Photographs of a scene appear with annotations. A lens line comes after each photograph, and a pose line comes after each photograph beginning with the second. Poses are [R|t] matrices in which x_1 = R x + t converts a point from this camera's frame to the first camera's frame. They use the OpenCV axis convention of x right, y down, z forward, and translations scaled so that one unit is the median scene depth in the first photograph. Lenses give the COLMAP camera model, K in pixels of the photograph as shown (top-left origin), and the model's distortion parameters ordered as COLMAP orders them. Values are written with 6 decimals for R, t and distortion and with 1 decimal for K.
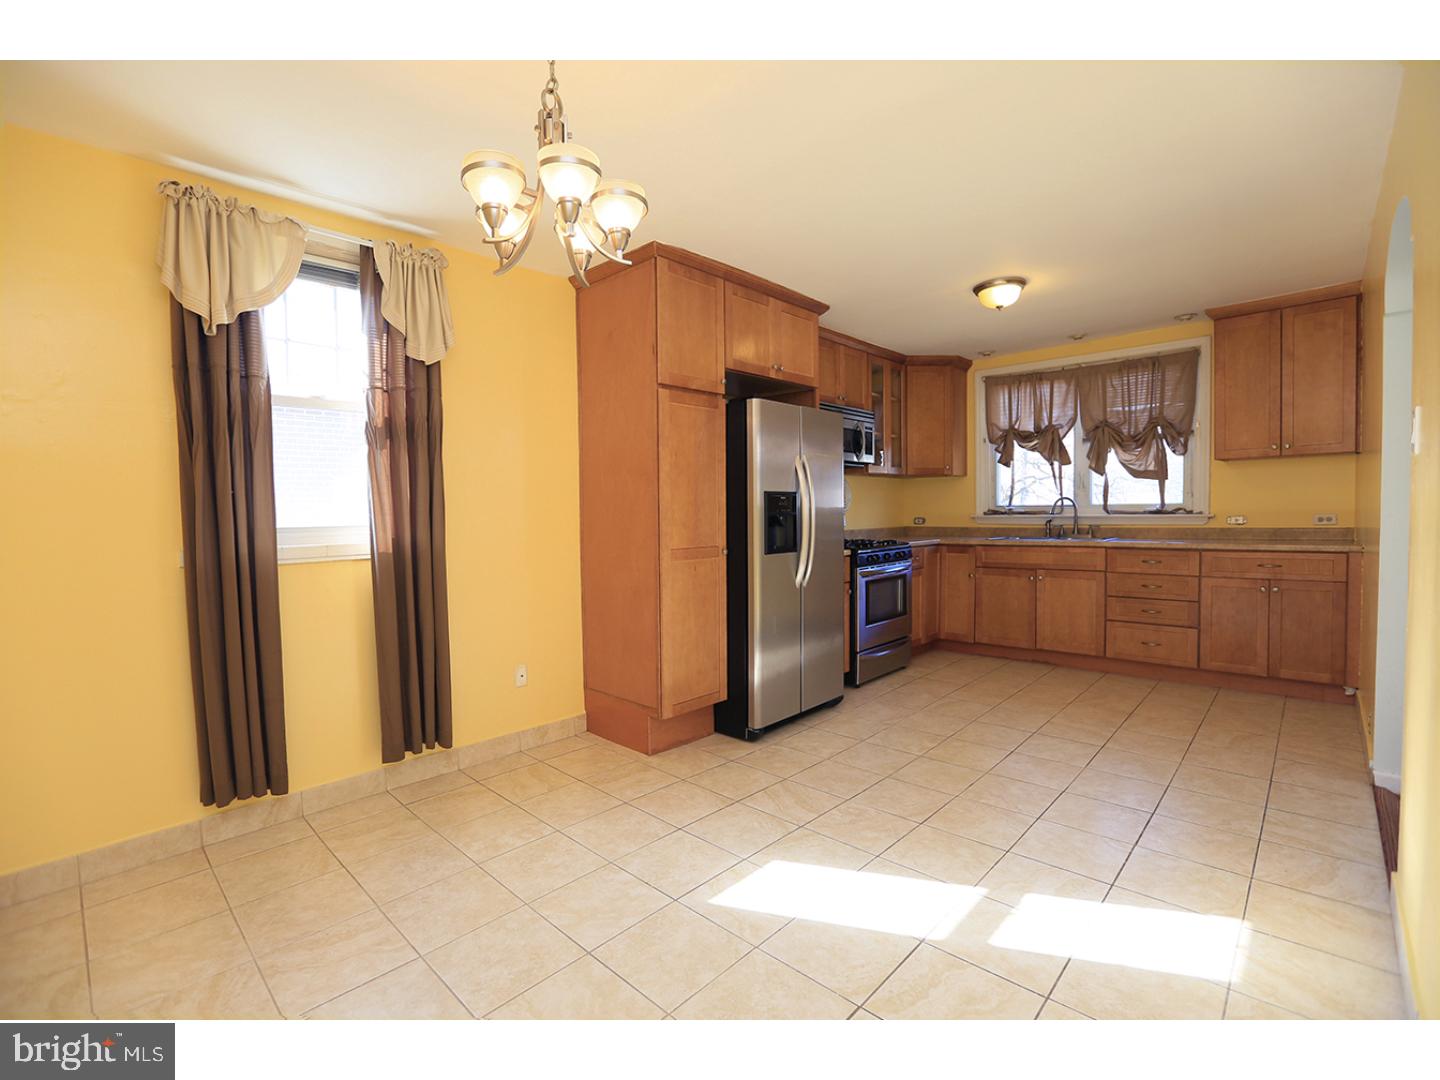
lens RADIAL K [[654.7, 0, 713.4], [0, 654.7, 537.6], [0, 0, 1]] dist [-0.061548, 0.021356]
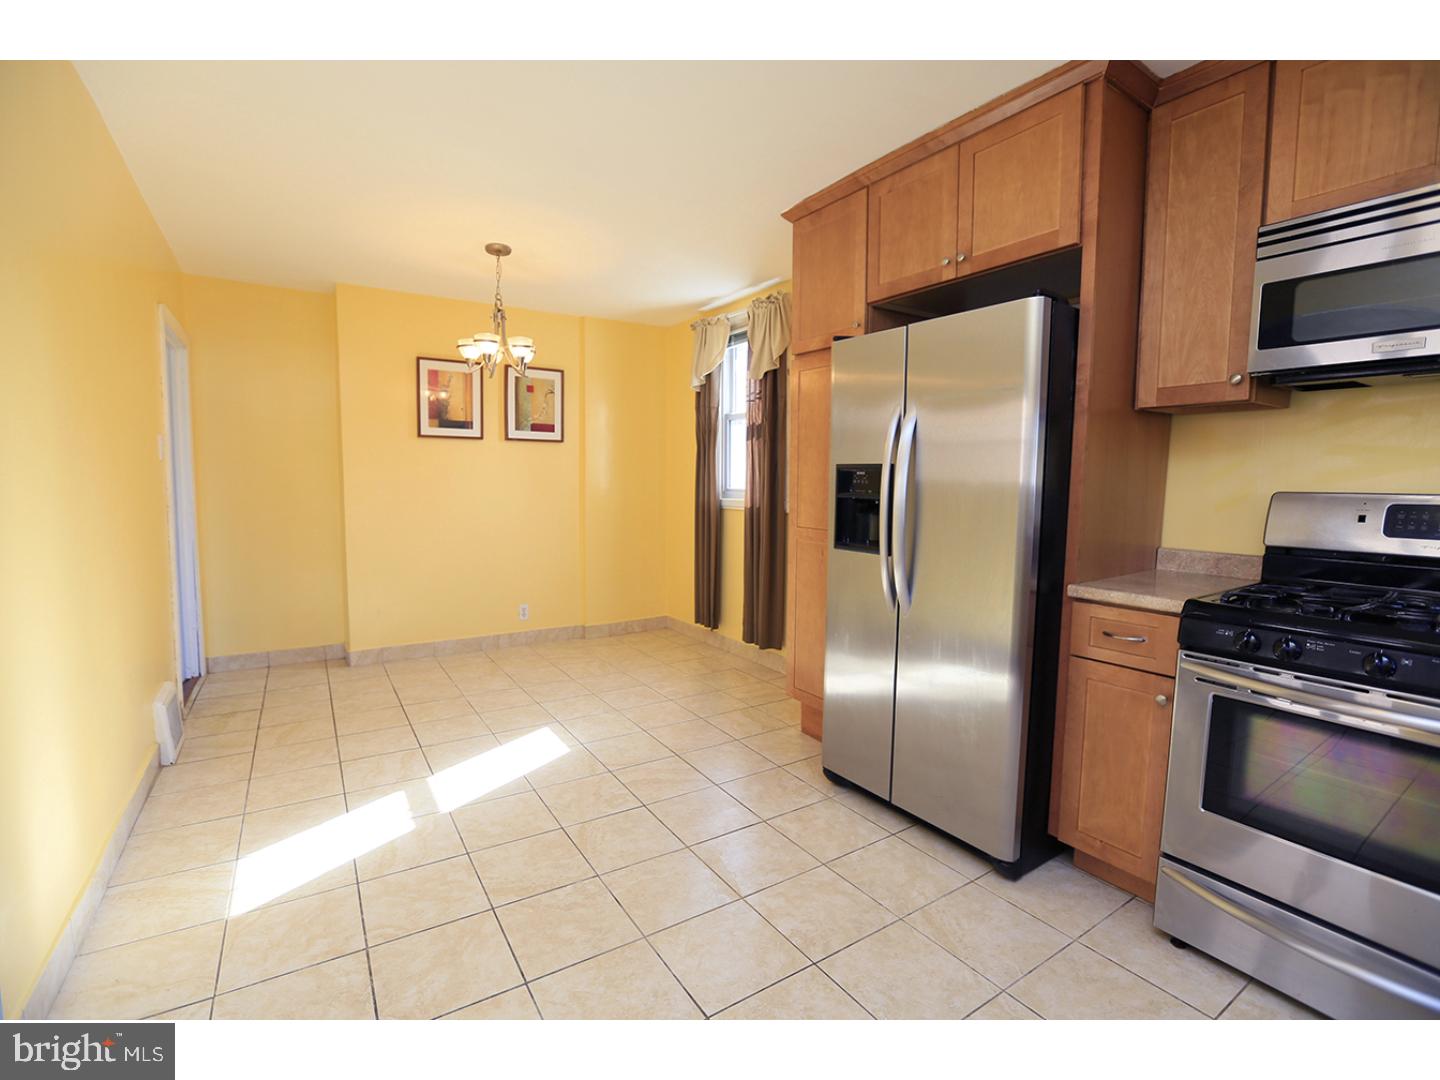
lens RADIAL K [[654.7, 0, 713.4], [0, 654.7, 537.6], [0, 0, 1]] dist [-0.061548, 0.021356]
pose [[-0.237980, 0.101129, -0.965991, 1.147210], [-0.047156, 0.992189, 0.115489, -0.091951], [0.970125, 0.073037, -0.231352, 1.418600]]
